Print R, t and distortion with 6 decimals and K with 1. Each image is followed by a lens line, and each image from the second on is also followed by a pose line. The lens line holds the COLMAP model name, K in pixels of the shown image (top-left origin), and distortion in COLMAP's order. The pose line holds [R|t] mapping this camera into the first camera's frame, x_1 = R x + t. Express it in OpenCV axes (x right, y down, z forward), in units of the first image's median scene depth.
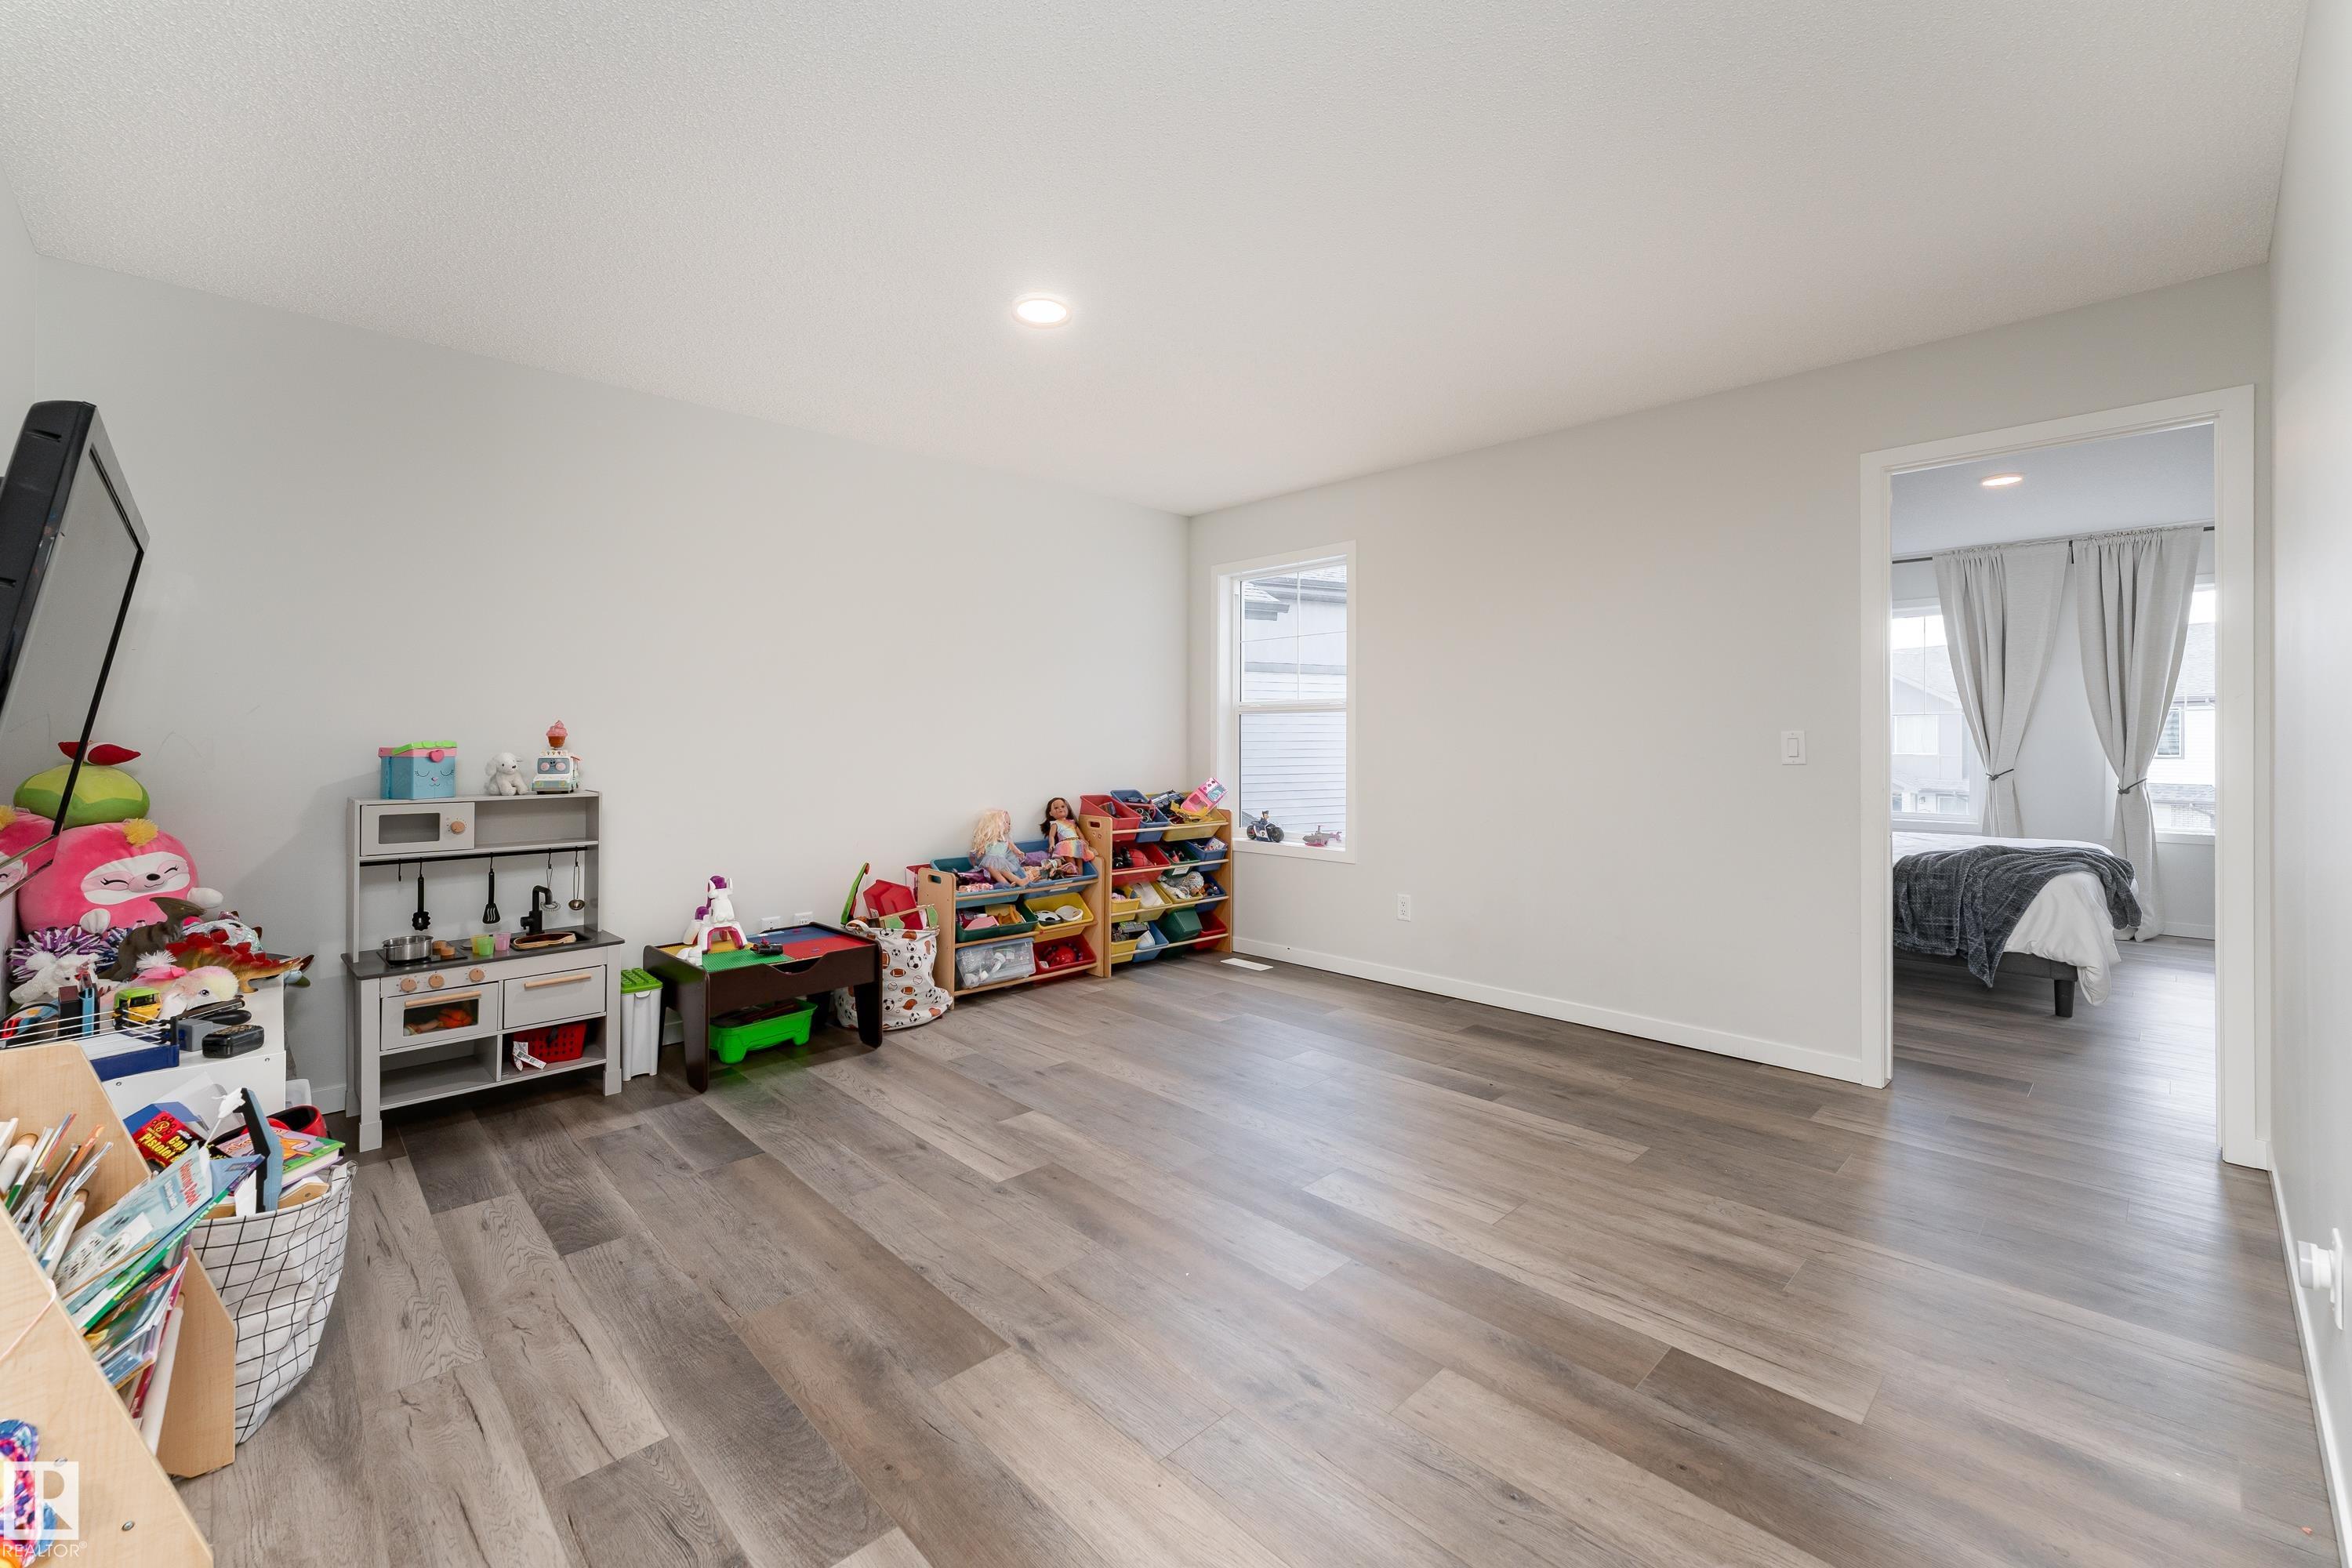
lens RADIAL K [[962.0, 0, 1186.1], [0, 962.0, 743.5], [0, 0, 1]] dist [0.002467, 0.000121]
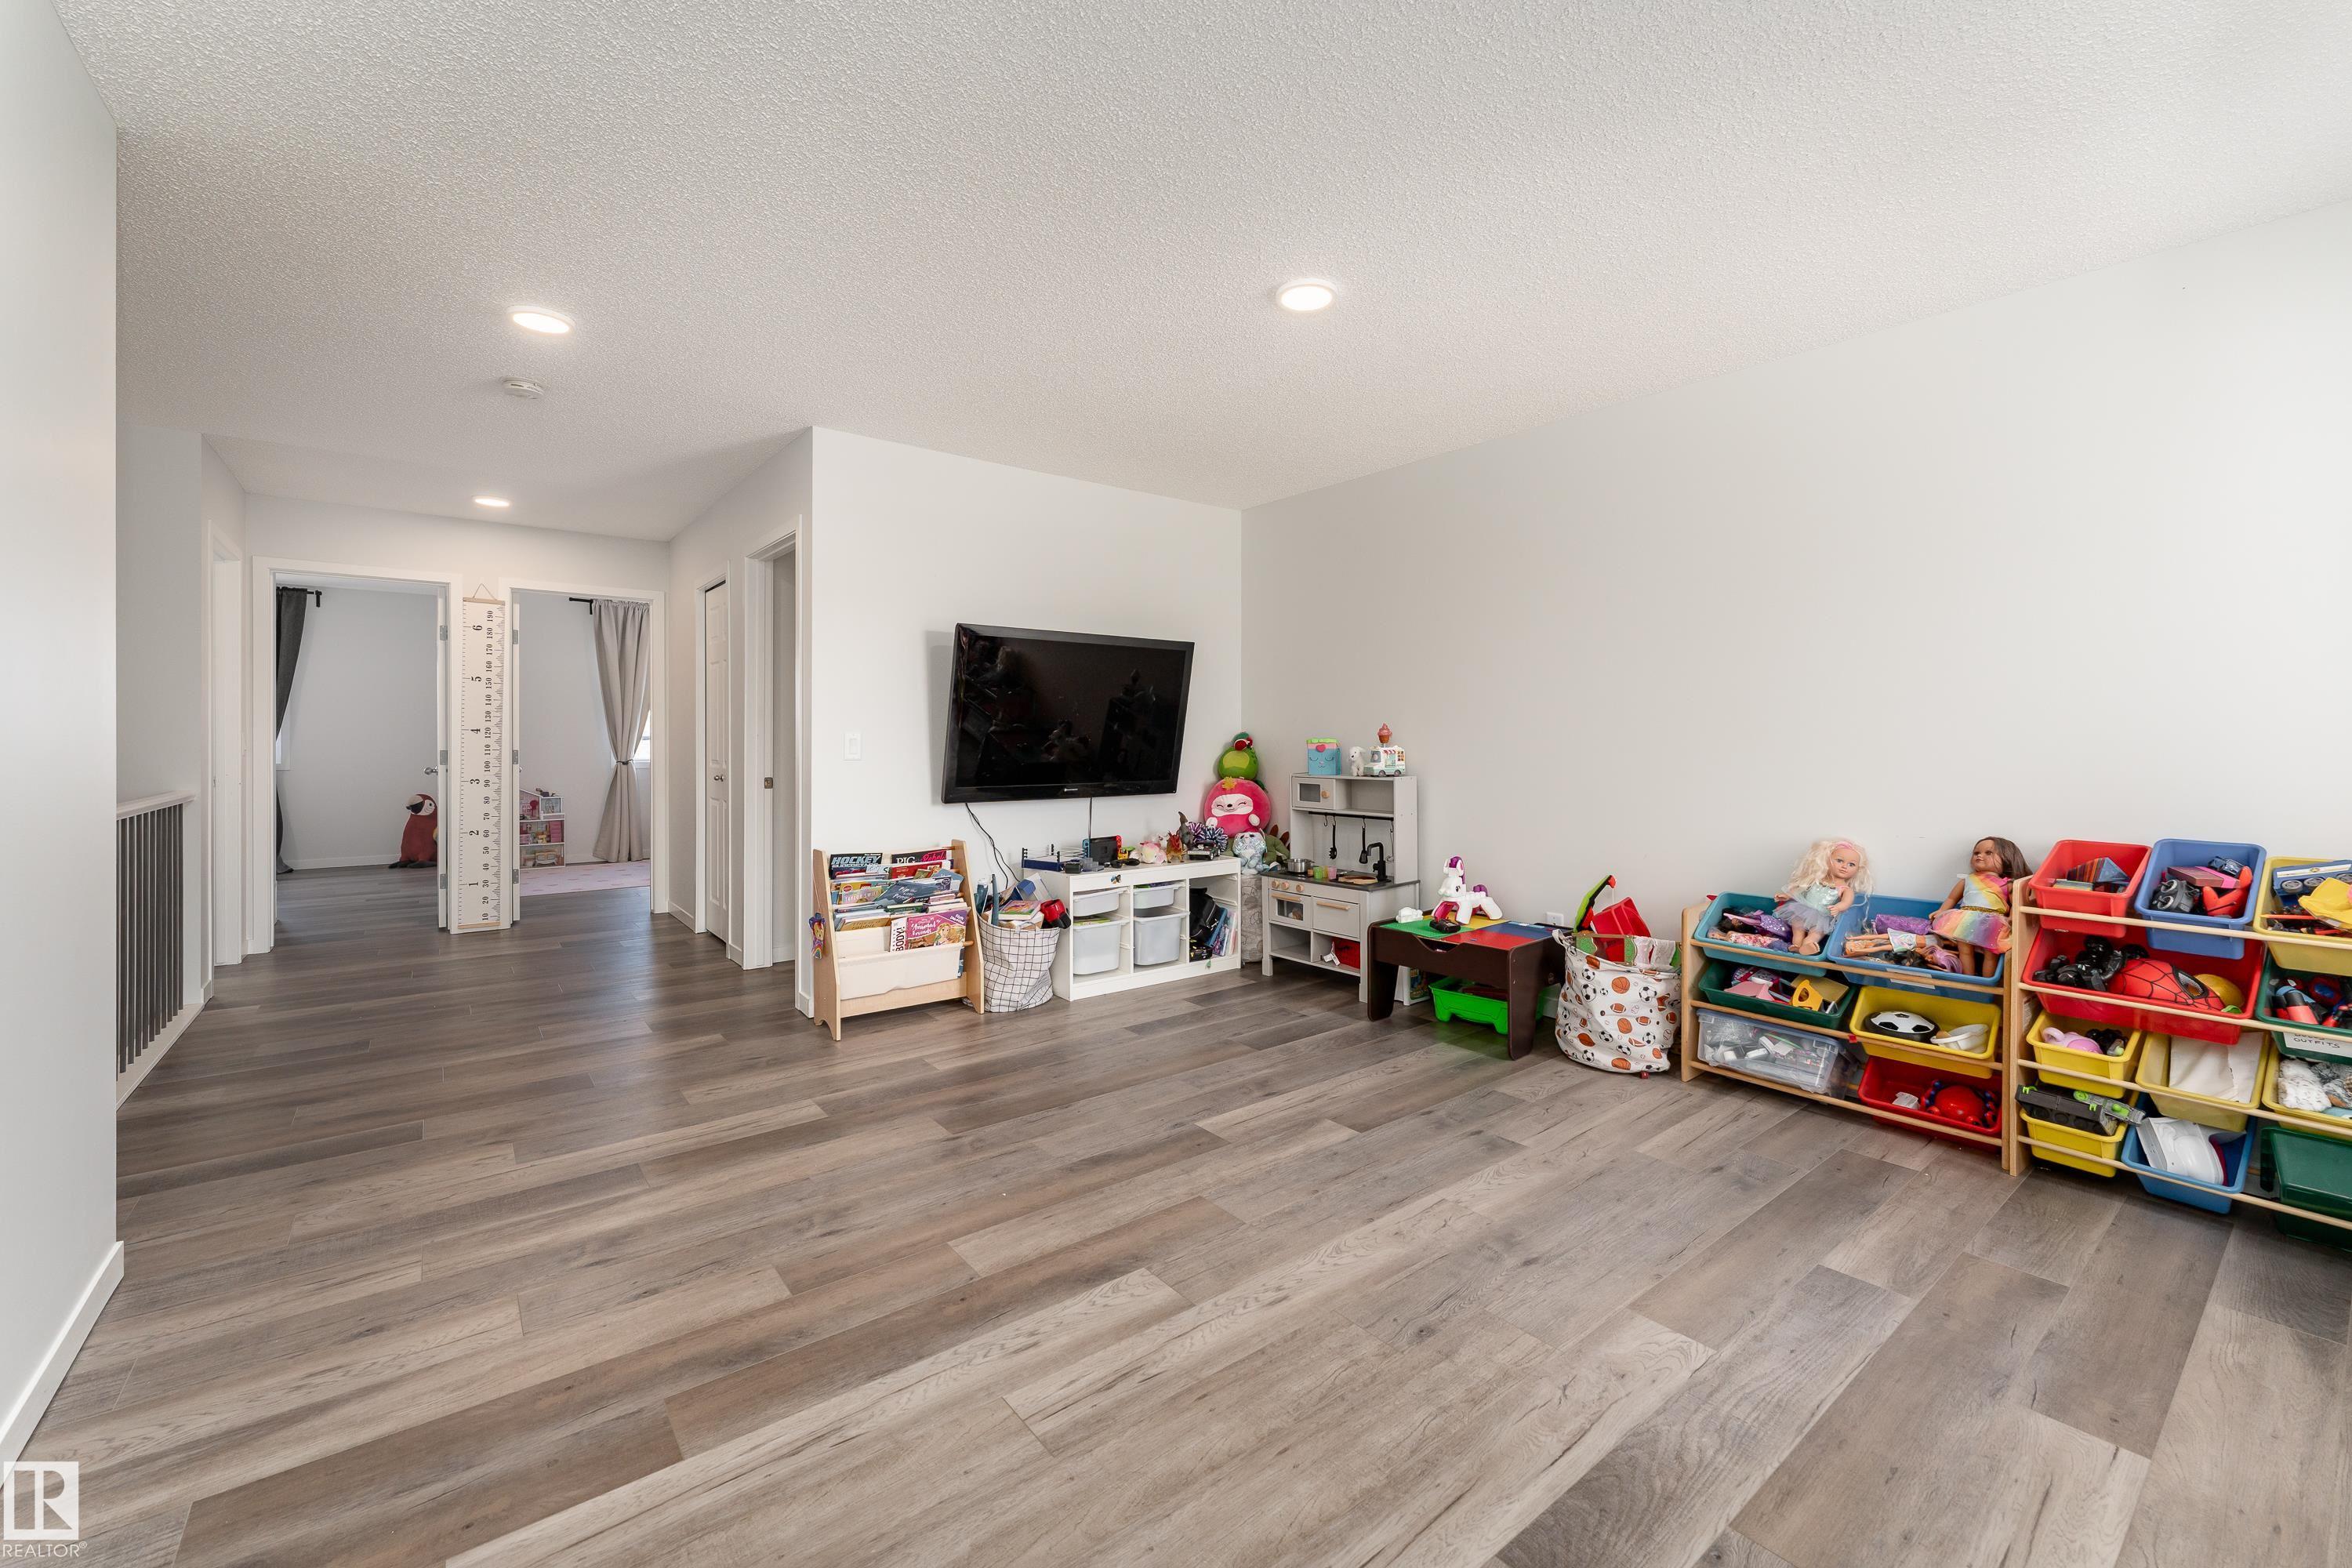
lens RADIAL K [[962.0, 0, 1186.1], [0, 962.0, 743.5], [0, 0, 1]] dist [0.002467, 0.000121]
pose [[-0.103308, 0.004092, -0.994641, 0.838397], [-0.003575, 0.999984, 0.004485, 0.000076], [0.994643, 0.004019, -0.103292, 0.987967]]
